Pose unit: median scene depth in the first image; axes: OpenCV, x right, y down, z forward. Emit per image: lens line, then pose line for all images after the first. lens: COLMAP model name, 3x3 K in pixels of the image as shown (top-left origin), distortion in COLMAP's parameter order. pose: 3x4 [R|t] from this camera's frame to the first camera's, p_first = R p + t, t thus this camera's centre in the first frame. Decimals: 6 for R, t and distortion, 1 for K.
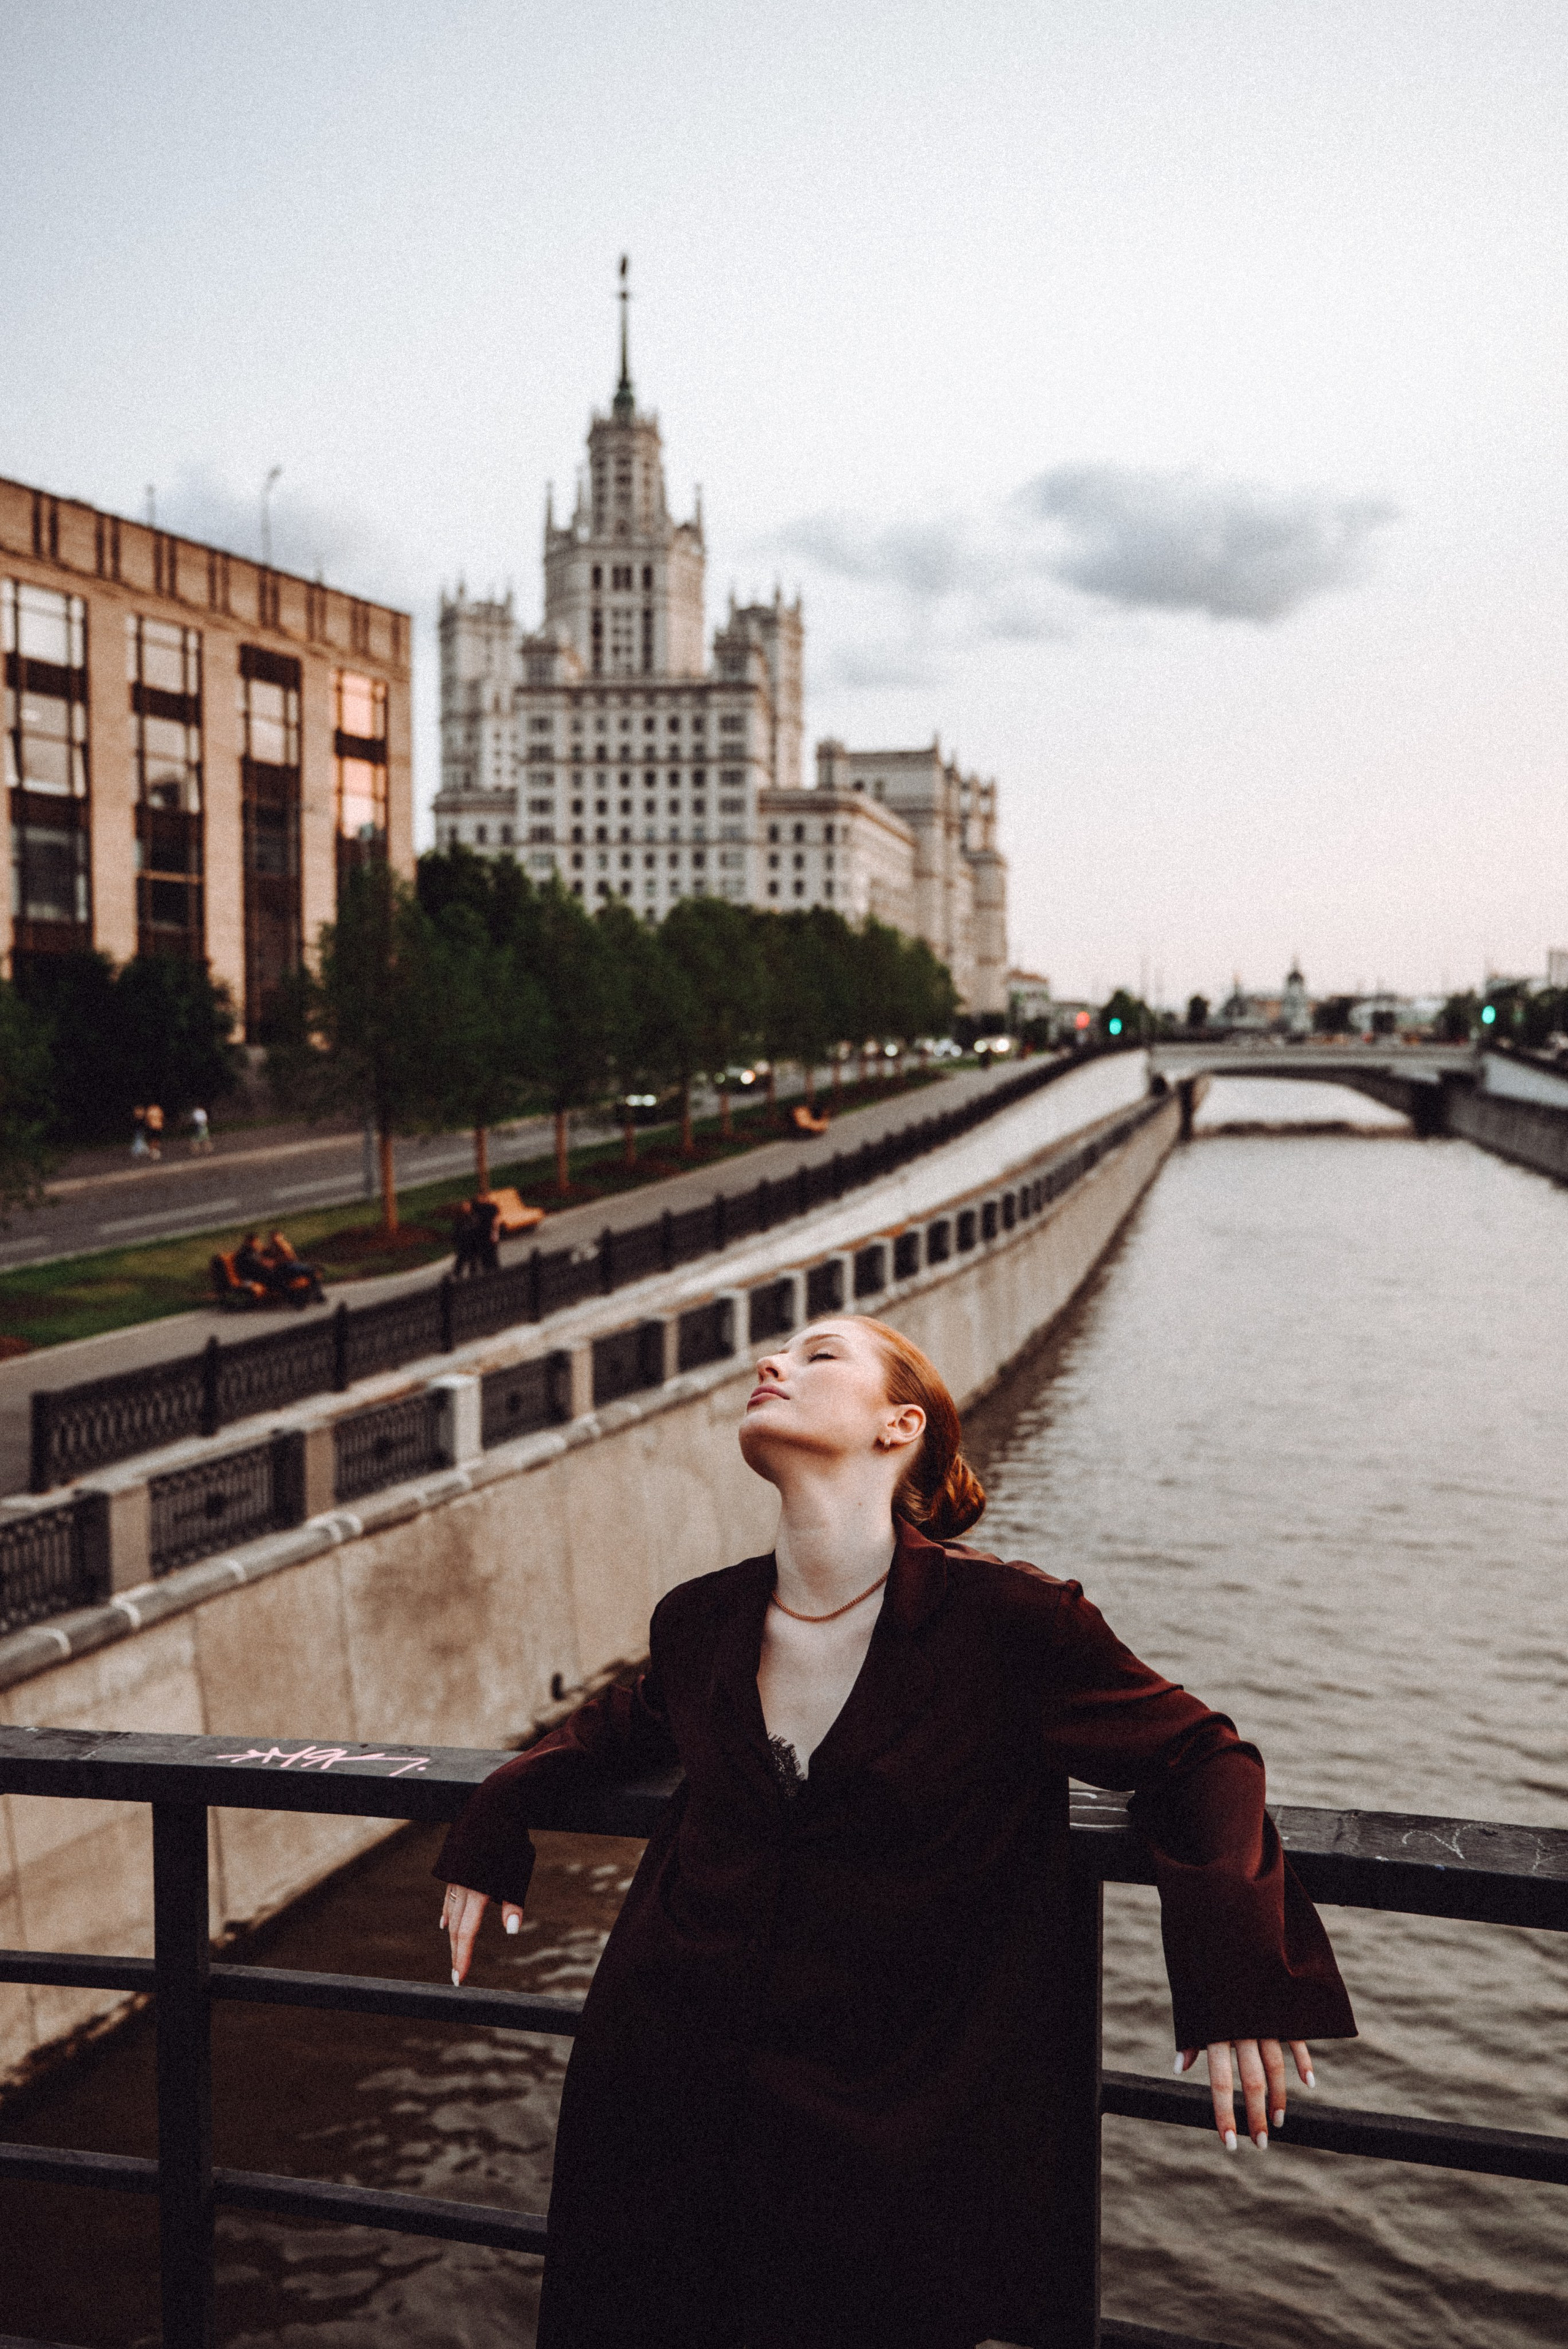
lens RADIAL K [[1990.1, 0, 784.0], [0, 1990.1, 1174.5], [0, 0, 1]] dist [0.001363, 0.002618]
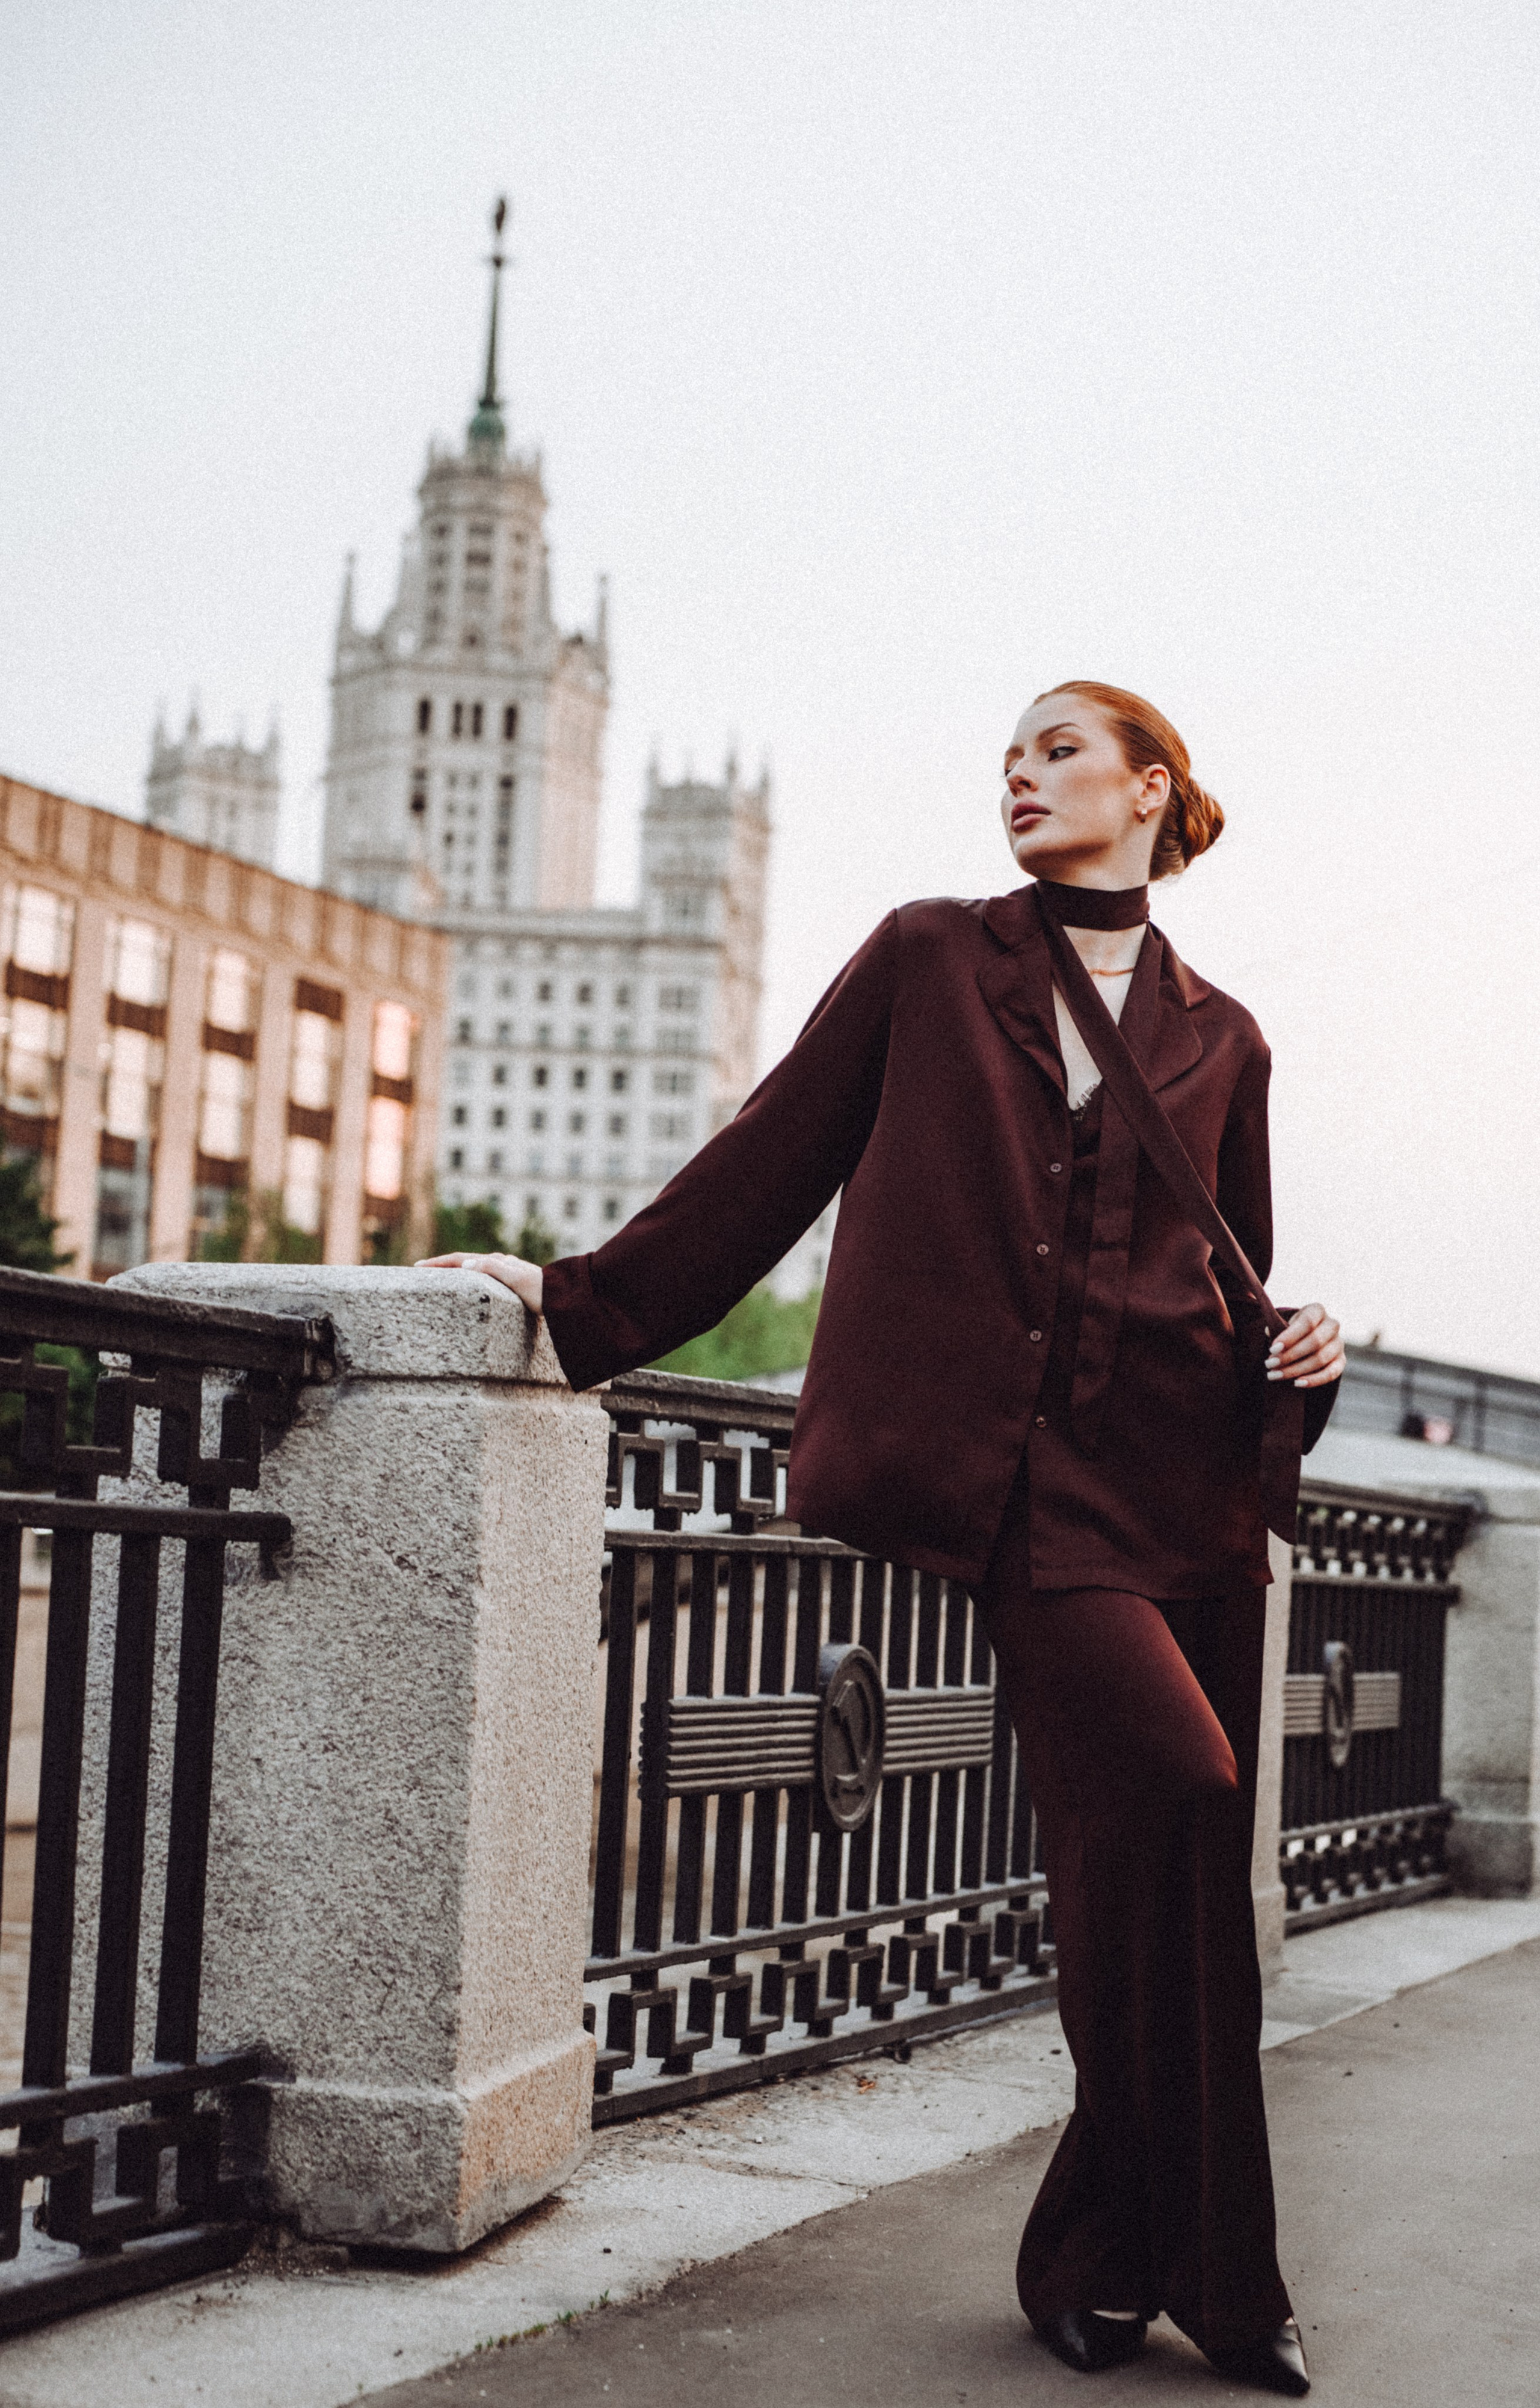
lens RADIAL K [[4151.7, 0, 852.9], [0, 4151.7, 1212.3], [0, 0, 1]] dist [0.043142, -0.059377]
pose [[0.996959, 0.056808, 0.053344, -0.036834], [-0.047962, 0.986821, -0.154542, 0.039258], [-0.061420, 0.151514, 0.986545, -0.281551]]
